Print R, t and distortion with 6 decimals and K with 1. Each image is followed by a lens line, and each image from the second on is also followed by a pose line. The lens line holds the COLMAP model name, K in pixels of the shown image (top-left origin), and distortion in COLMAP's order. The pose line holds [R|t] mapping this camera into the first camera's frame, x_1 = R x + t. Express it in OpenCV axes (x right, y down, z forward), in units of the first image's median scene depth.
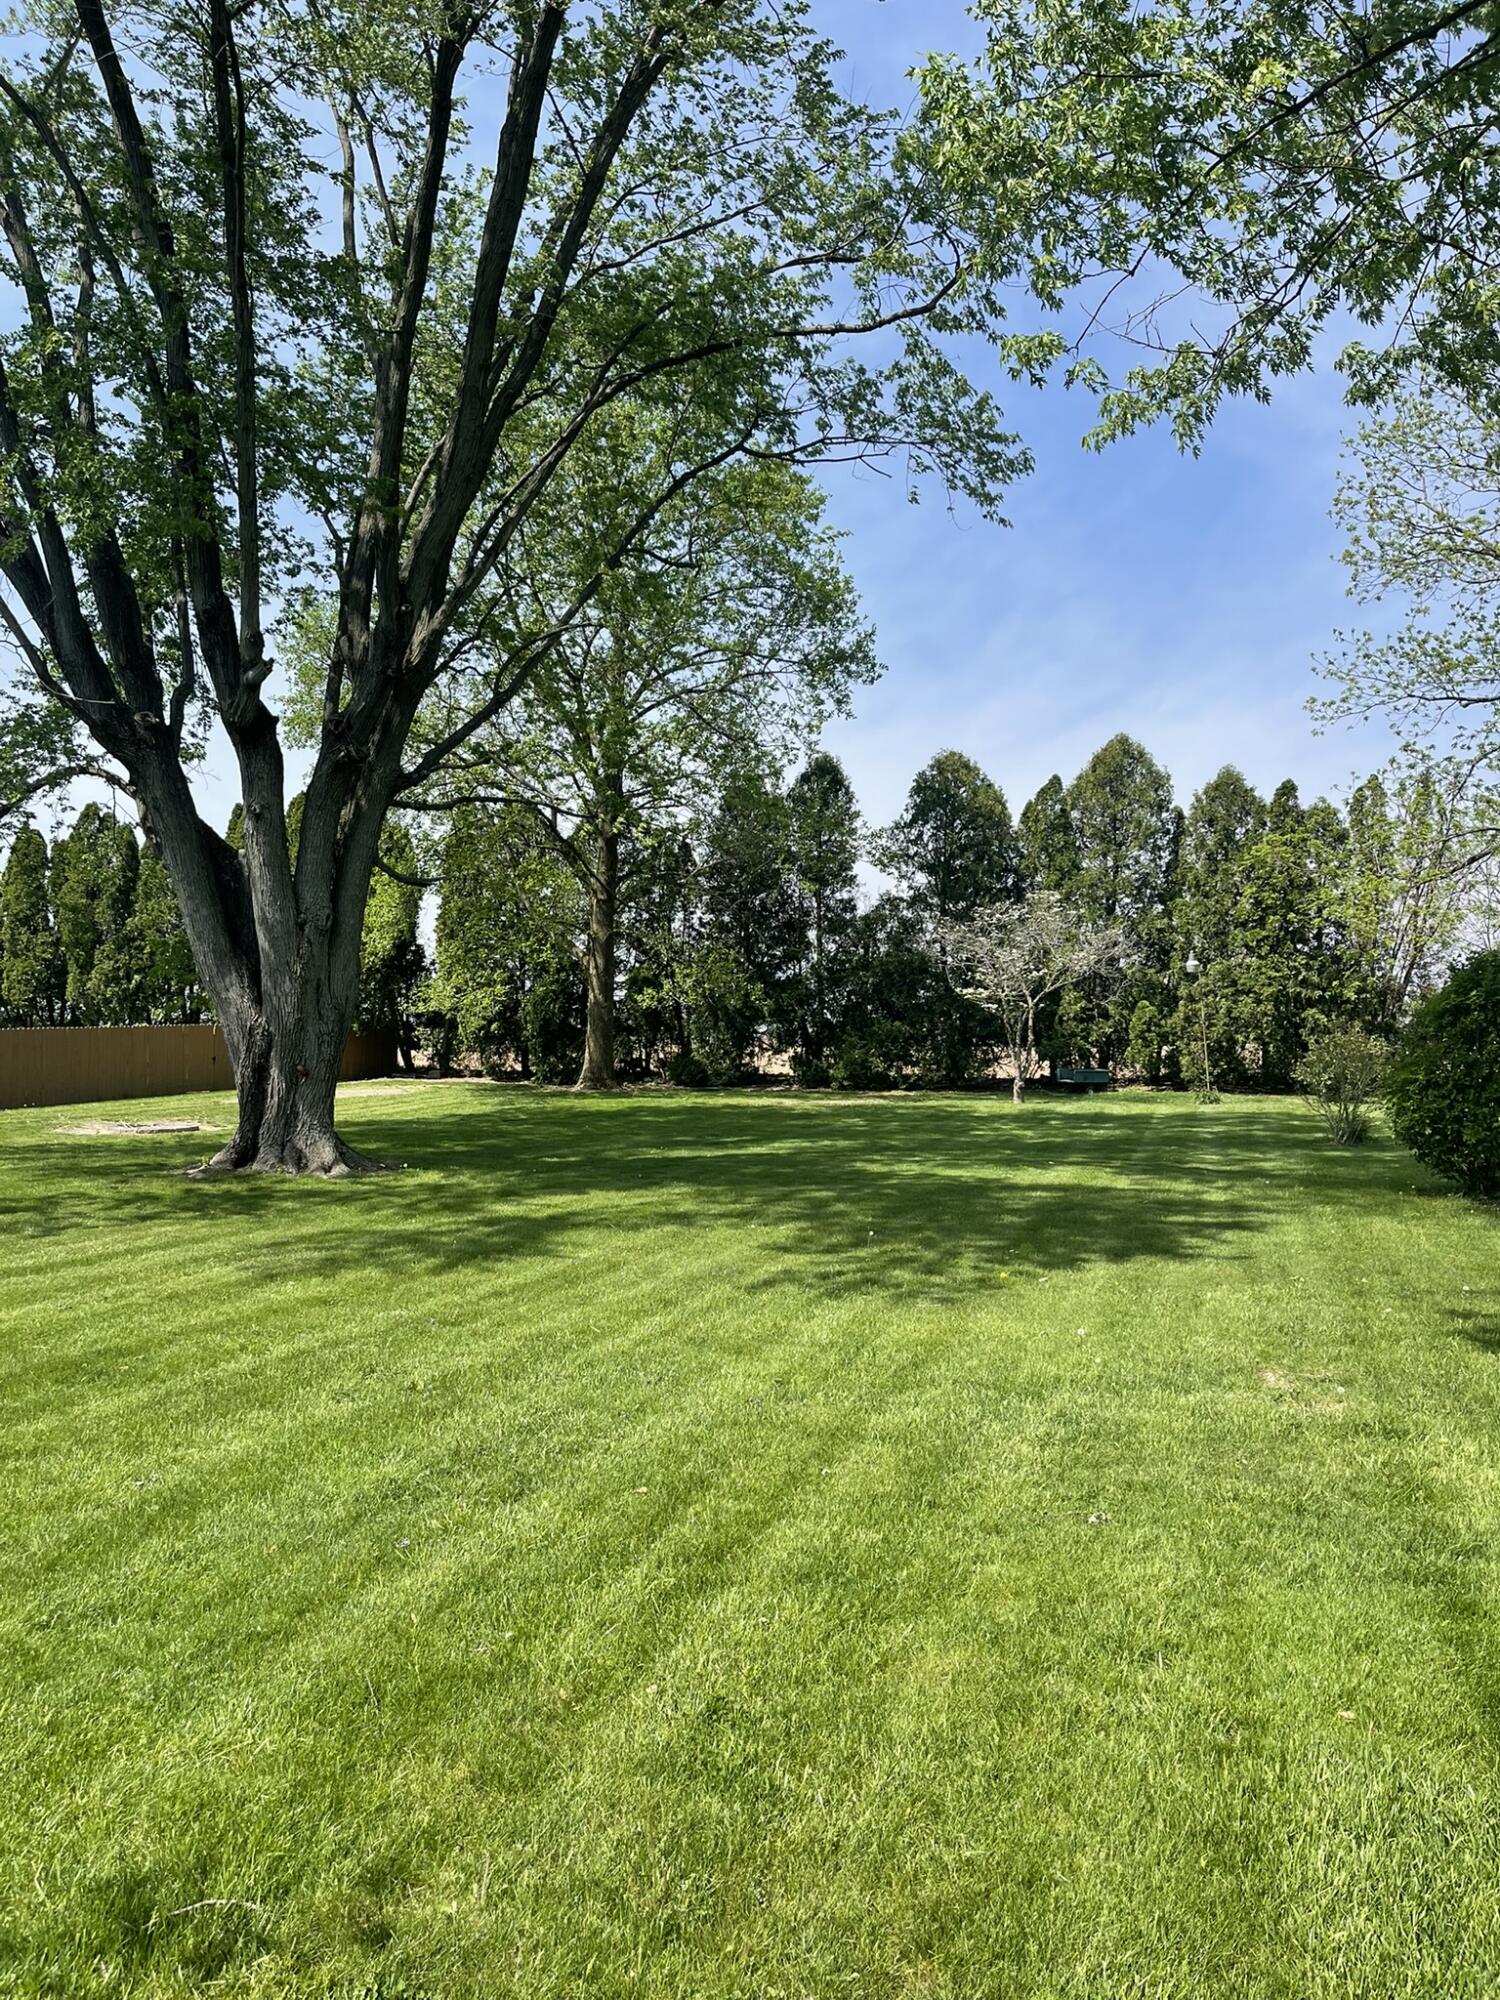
lens RADIAL K [[1507.4, 0, 759.1], [0, 1507.4, 1016.0], [0, 0, 1]] dist [0.068386, -0.085562]
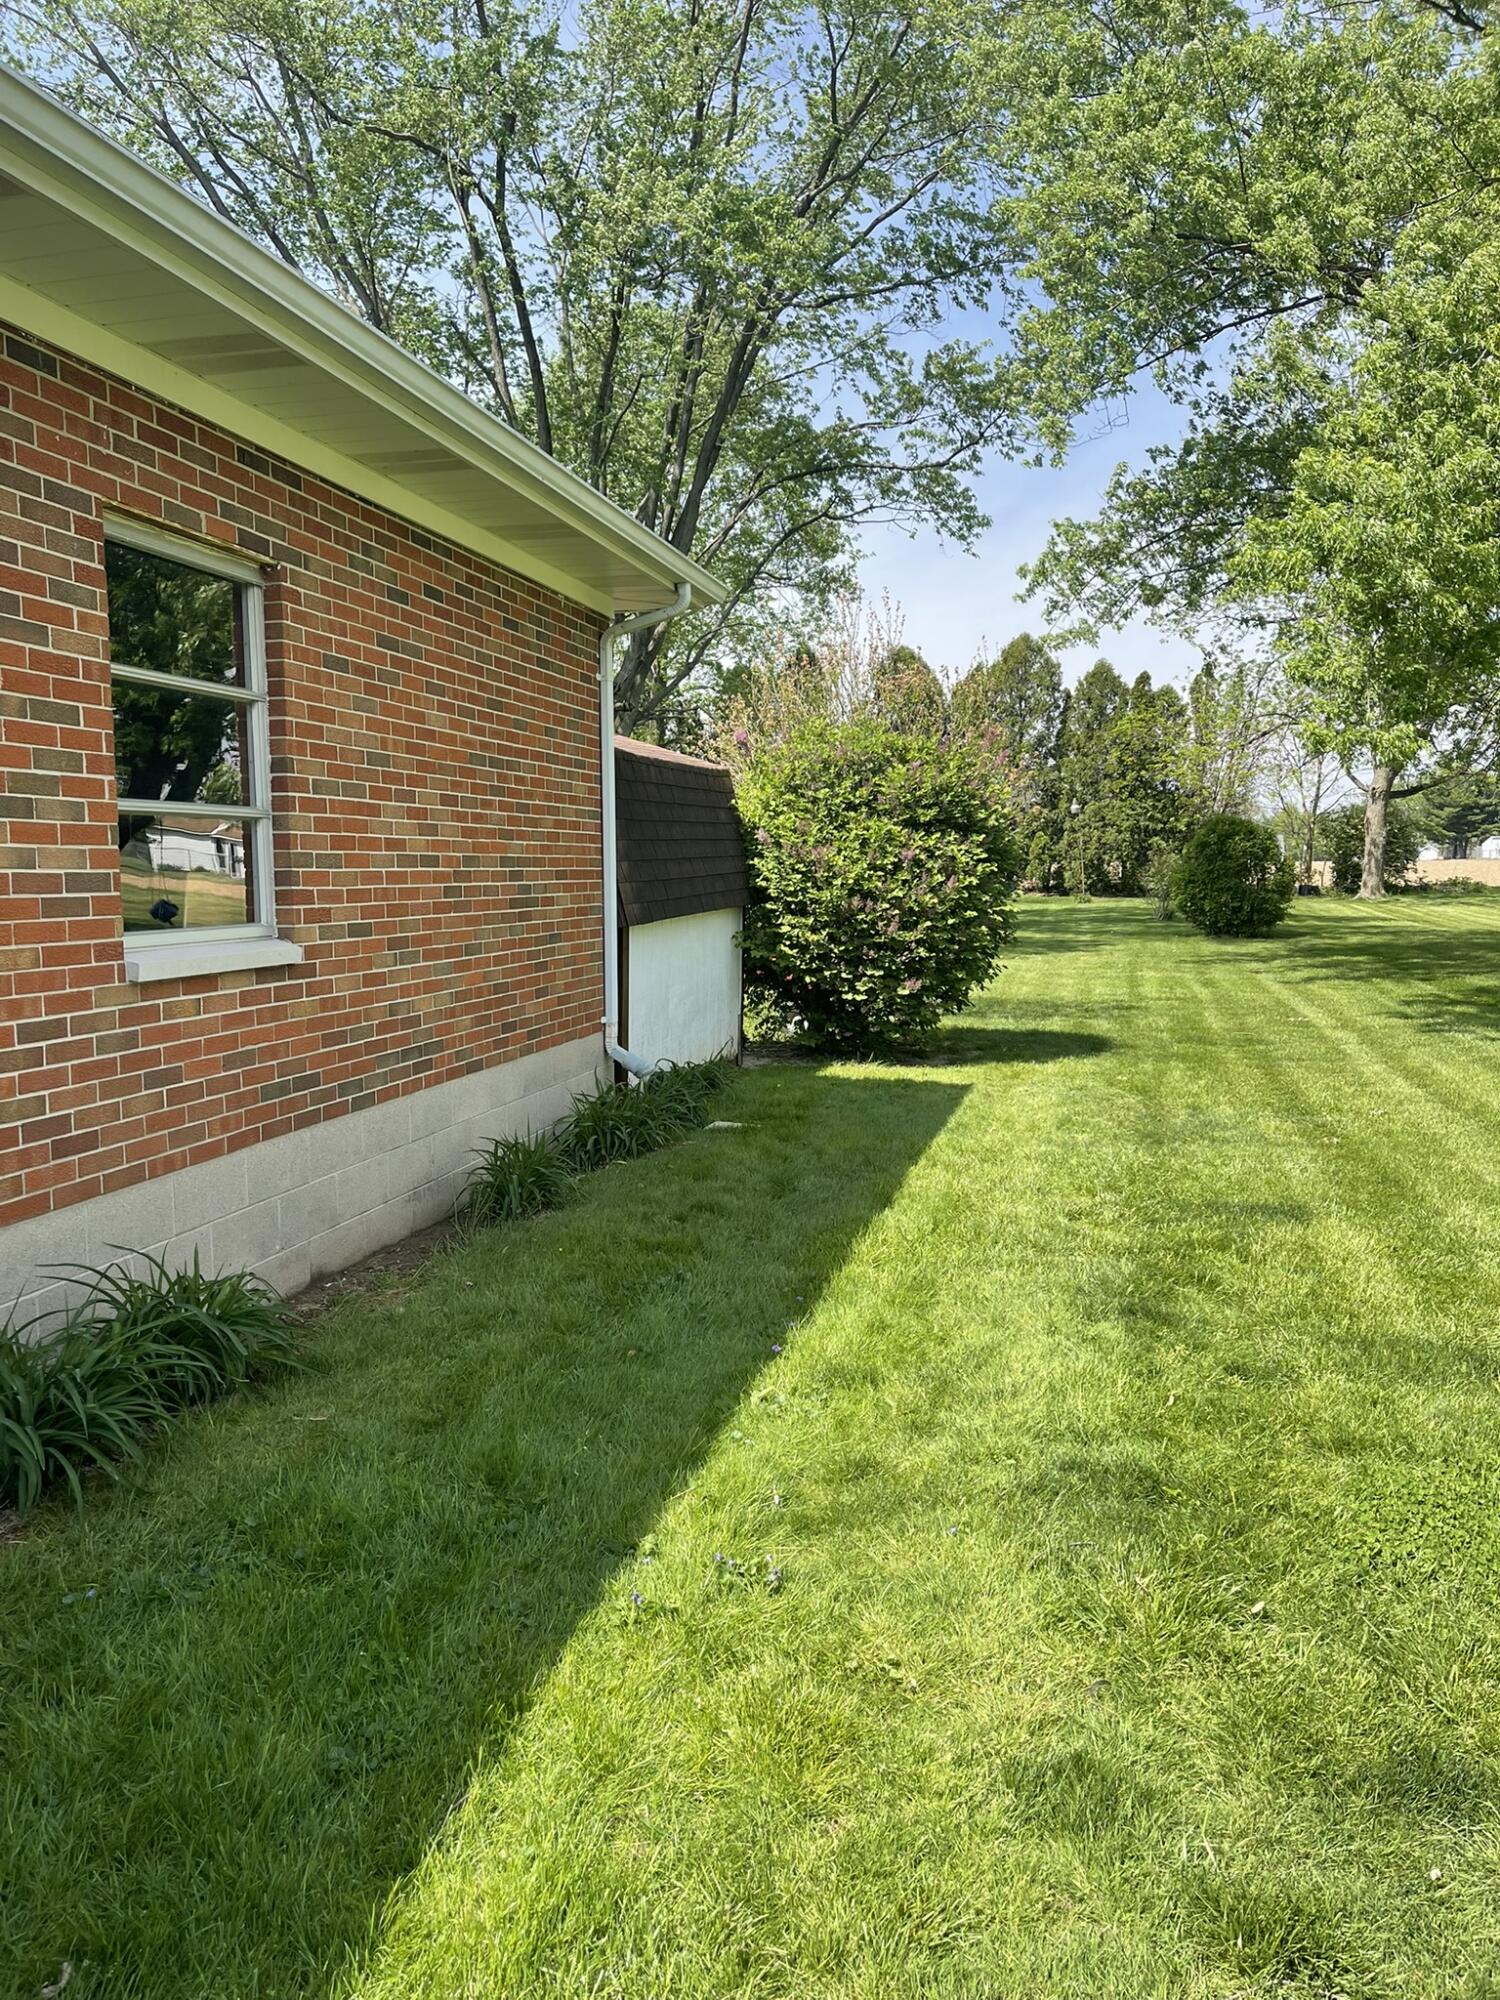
lens RADIAL K [[1507.4, 0, 759.1], [0, 1507.4, 1016.0], [0, 0, 1]] dist [0.068386, -0.085562]
pose [[0.996928, -0.015020, 0.076868, -0.113271], [0.005854, 0.992985, 0.118097, -0.007568], [-0.078102, -0.117284, 0.990022, -0.379321]]
